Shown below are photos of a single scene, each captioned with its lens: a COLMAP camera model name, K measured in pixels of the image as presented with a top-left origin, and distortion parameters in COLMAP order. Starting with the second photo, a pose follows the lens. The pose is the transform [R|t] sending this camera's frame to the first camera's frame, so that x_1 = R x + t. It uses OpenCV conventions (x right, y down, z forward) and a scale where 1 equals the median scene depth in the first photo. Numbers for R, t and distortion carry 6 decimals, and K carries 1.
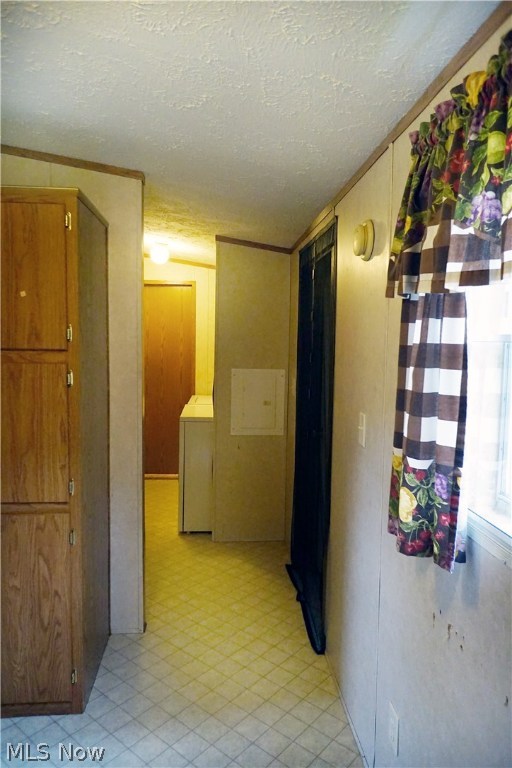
lens RADIAL K [[523.7, 0, 256.0], [0, 523.7, 384.0], [0, 0, 1]] dist [-0.001235, -0.003075]
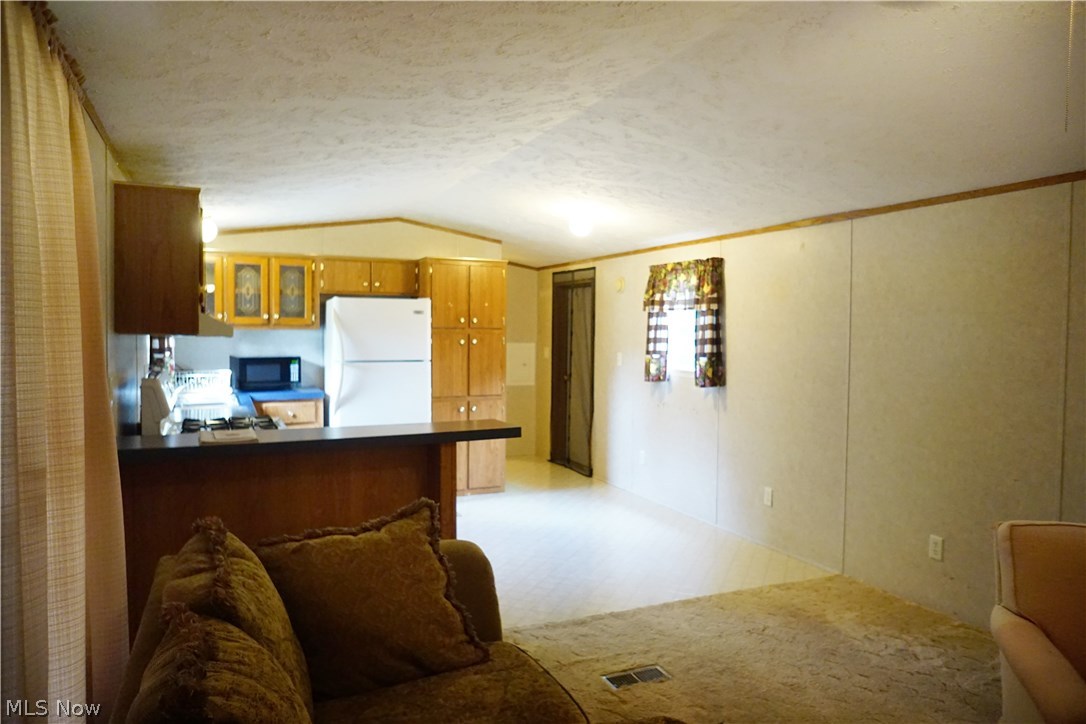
lens RADIAL K [[740.5, 0, 543.0], [0, 740.5, 362.0], [0, 0, 1]] dist [-0.001235, -0.003075]
pose [[0.948202, -0.020543, 0.317003, -2.008970], [0.031373, 0.999084, -0.029095, 0.302142], [-0.316115, 0.037534, 0.947978, -3.535917]]
